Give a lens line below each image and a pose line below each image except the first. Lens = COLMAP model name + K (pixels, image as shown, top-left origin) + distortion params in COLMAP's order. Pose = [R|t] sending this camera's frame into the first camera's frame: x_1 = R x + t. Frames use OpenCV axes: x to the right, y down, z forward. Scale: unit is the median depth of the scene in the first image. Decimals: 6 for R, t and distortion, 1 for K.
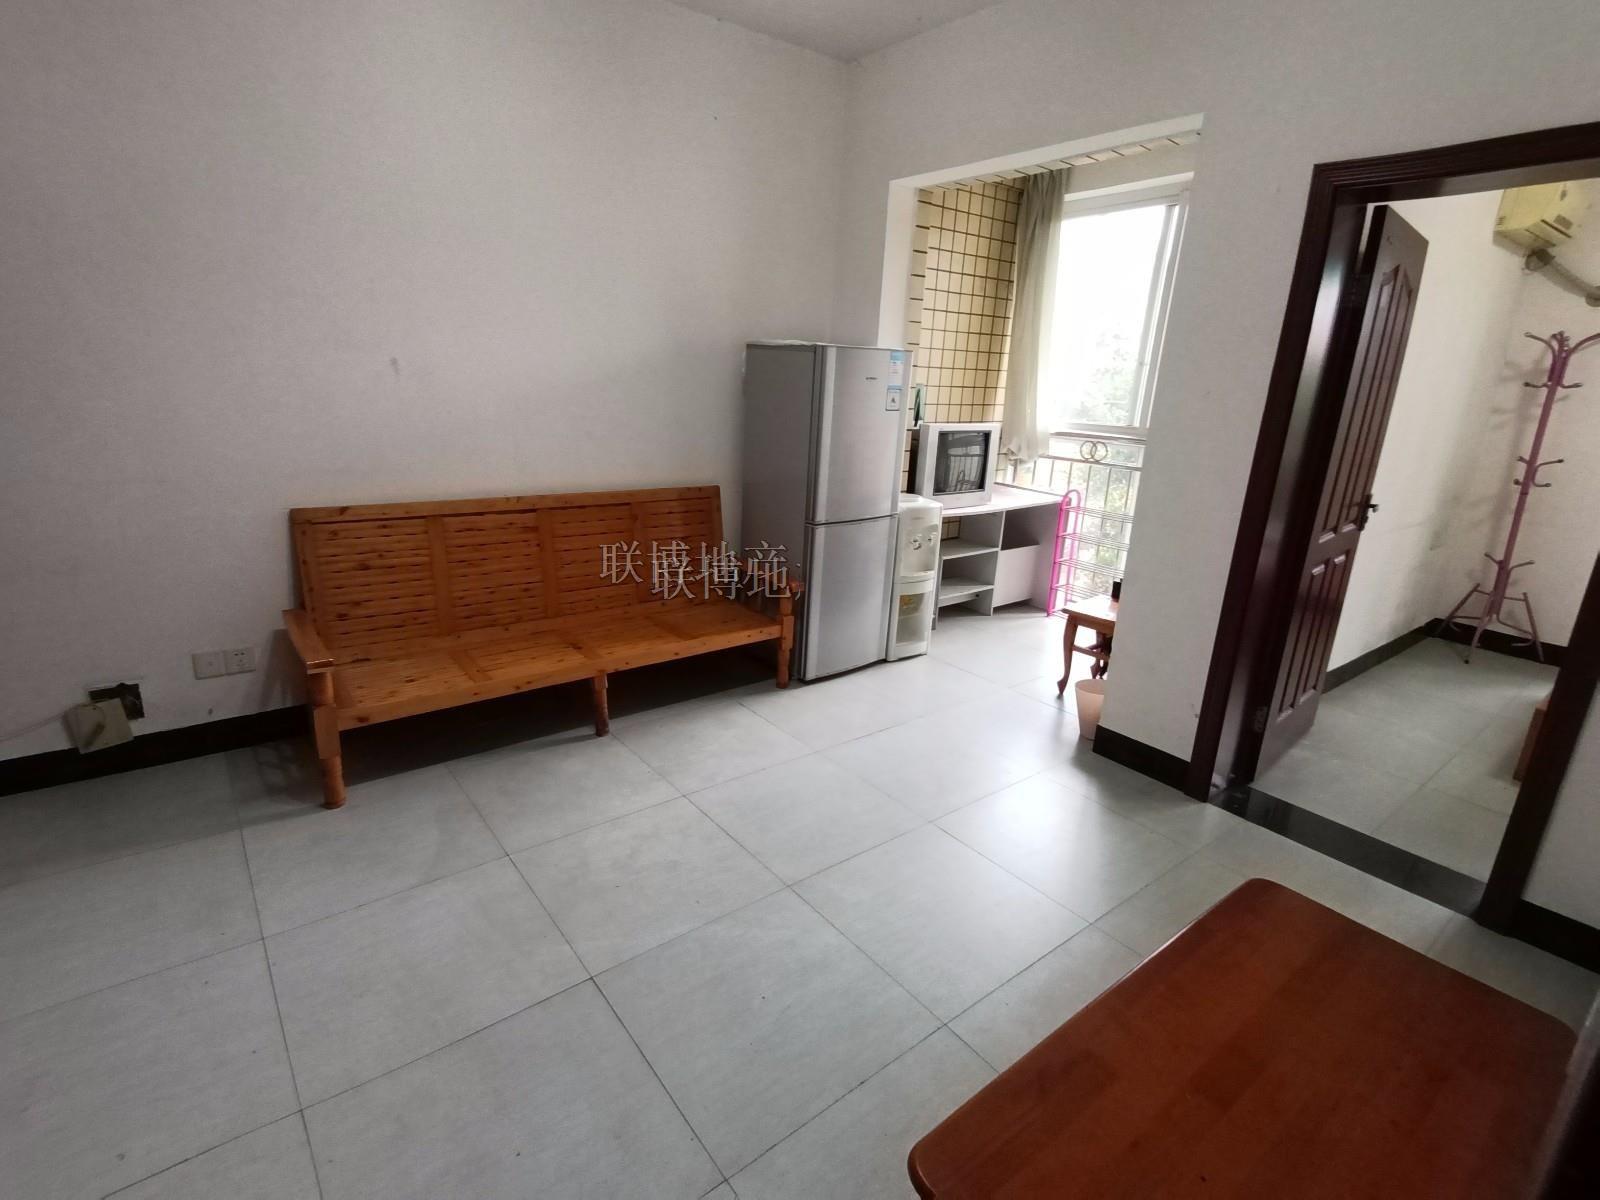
lens RADIAL K [[765.6, 0, 832.3], [0, 765.6, 591.7], [0, 0, 1]] dist [0.122118, -0.091079]
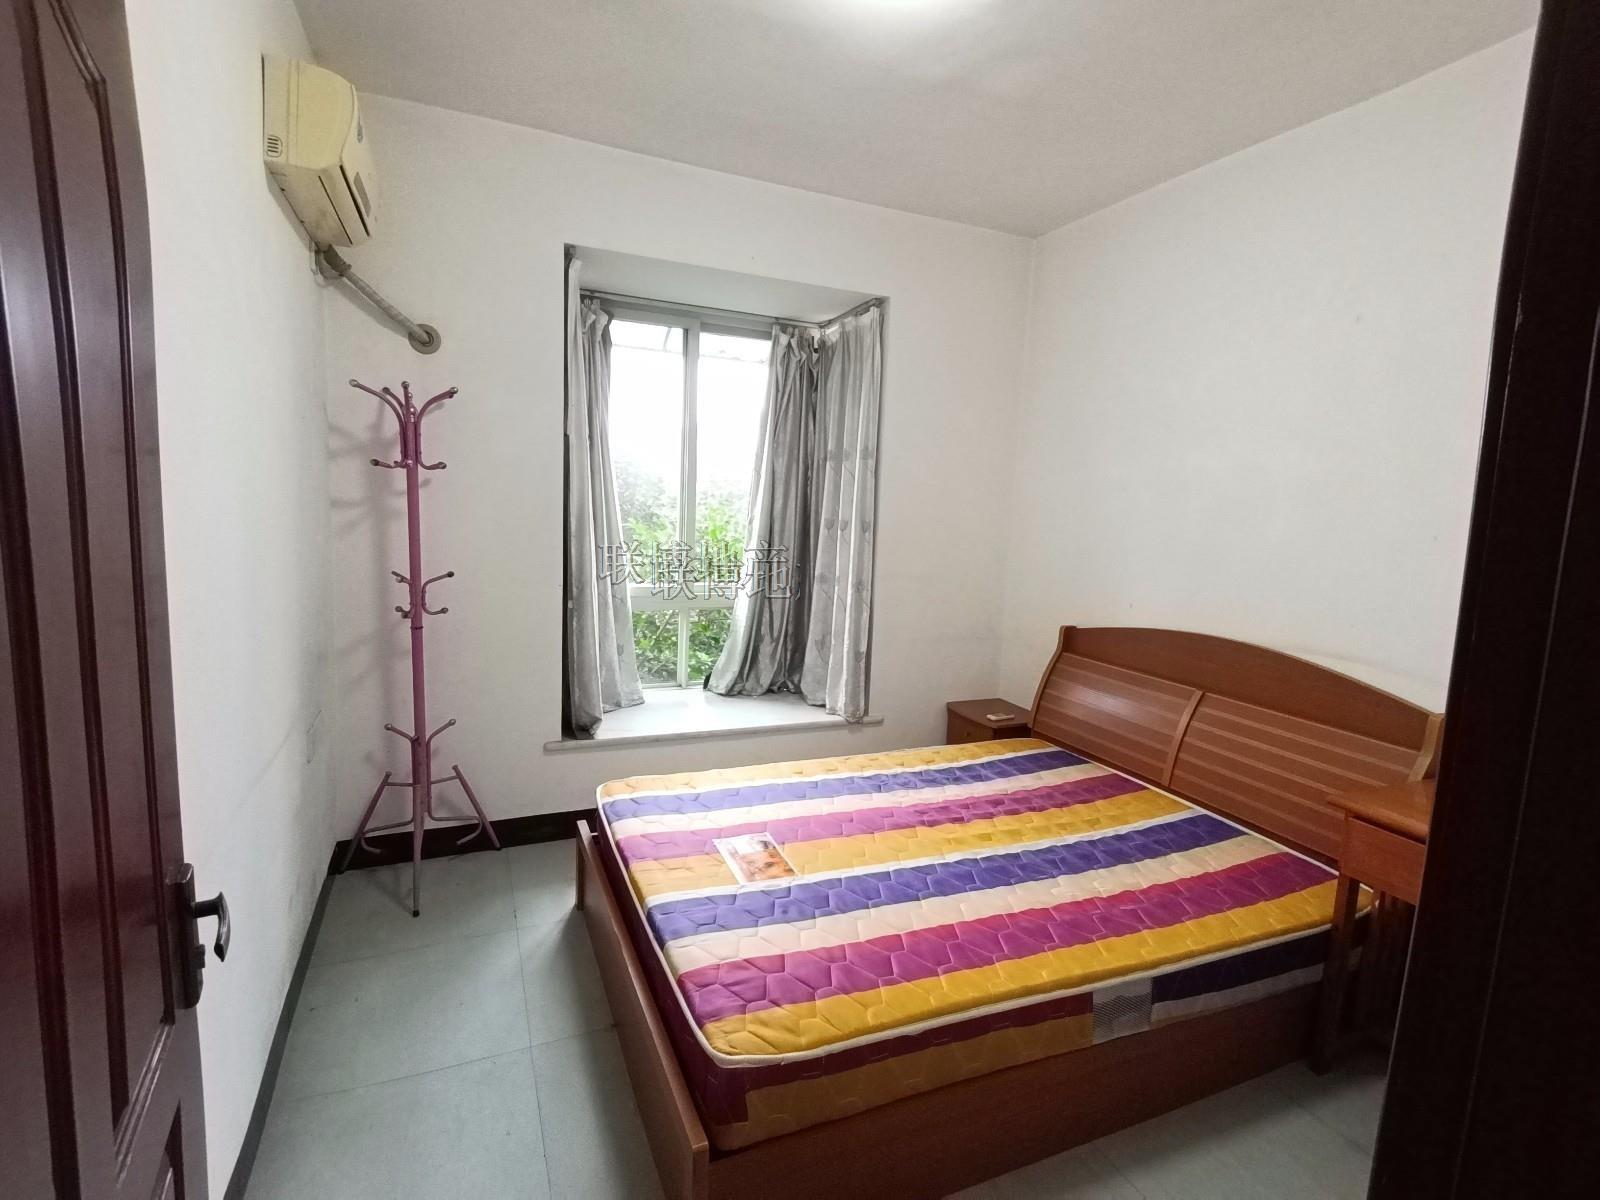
lens RADIAL K [[765.6, 0, 832.3], [0, 765.6, 591.7], [0, 0, 1]] dist [0.122118, -0.091079]
pose [[0.254746, -0.154845, 0.954530, 0.350843], [0.237074, 0.966973, 0.093593, -0.133415], [-0.937497, 0.202452, 0.283042, 0.500309]]
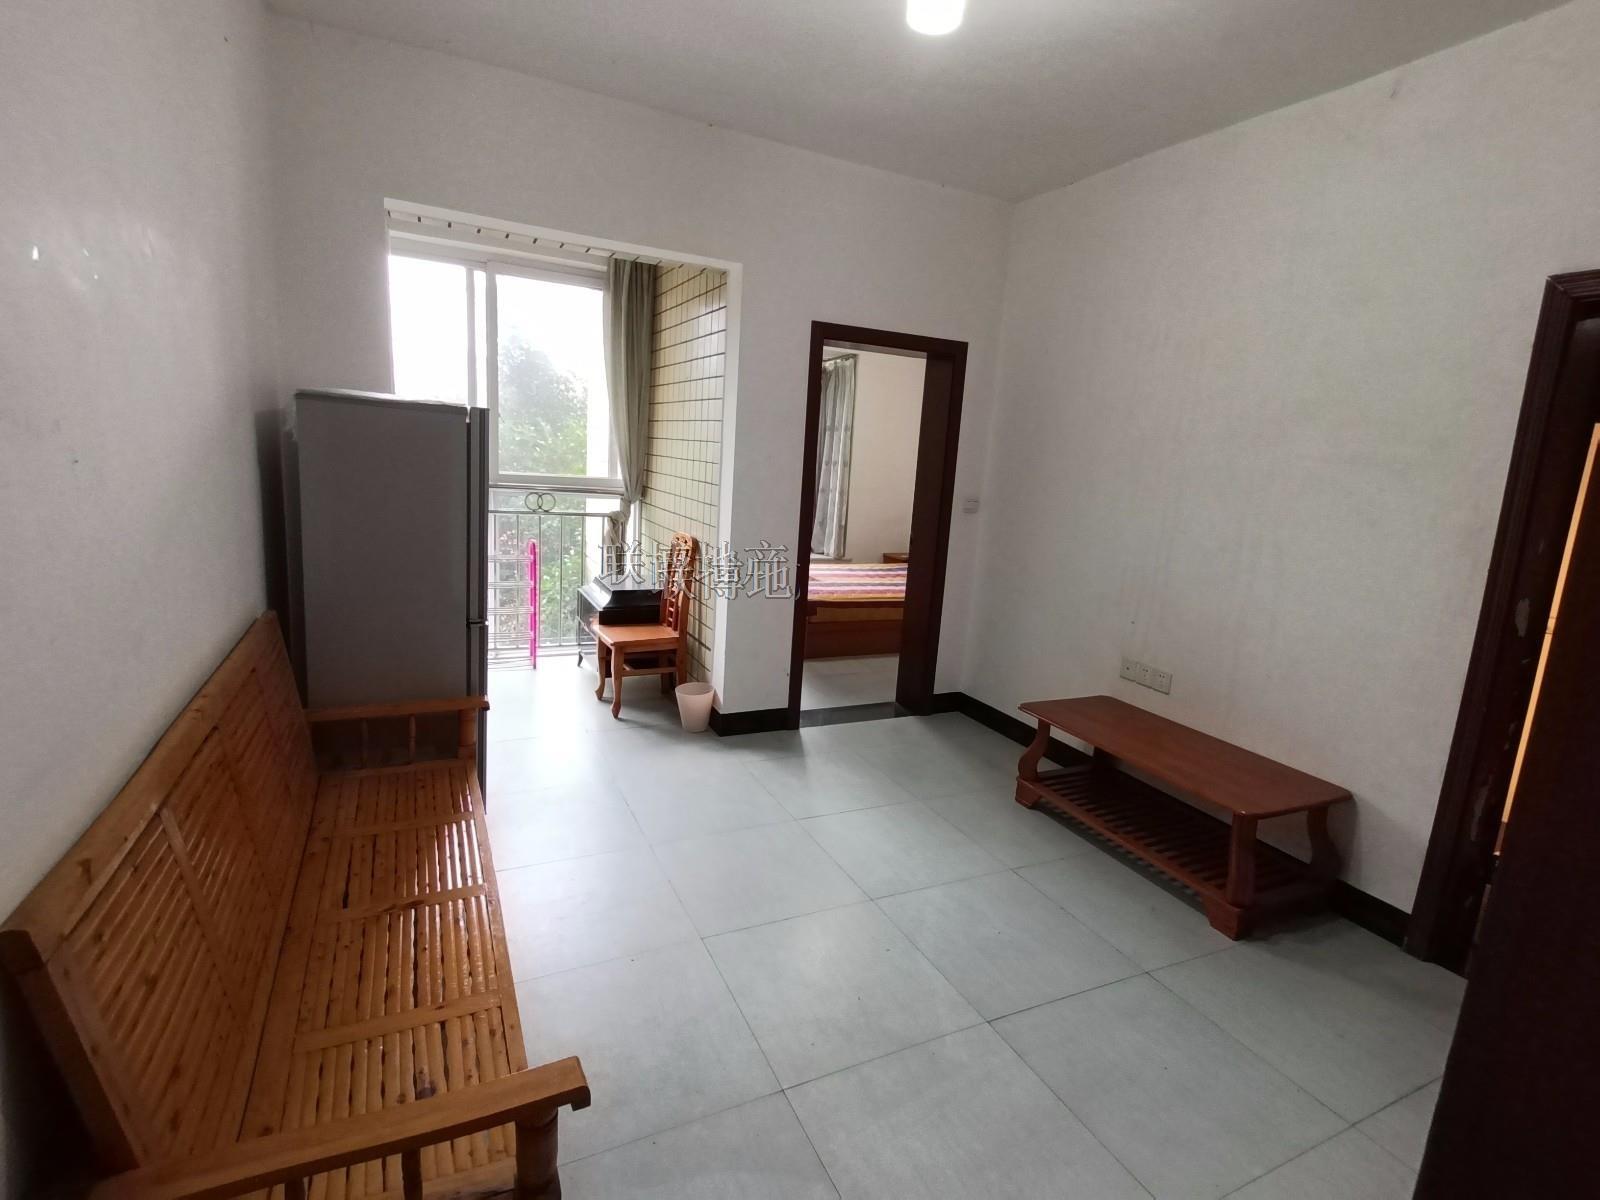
lens RADIAL K [[765.8, 0, 800.0], [0, 765.8, 600.0], [0, 0, 1]] dist [0.090639, 0.000004]
pose [[0.254184, -0.220519, 0.941680, -0.520923], [0.224206, 0.960571, 0.164423, -0.128886], [-0.940809, 0.169336, 0.293604, 0.334831]]
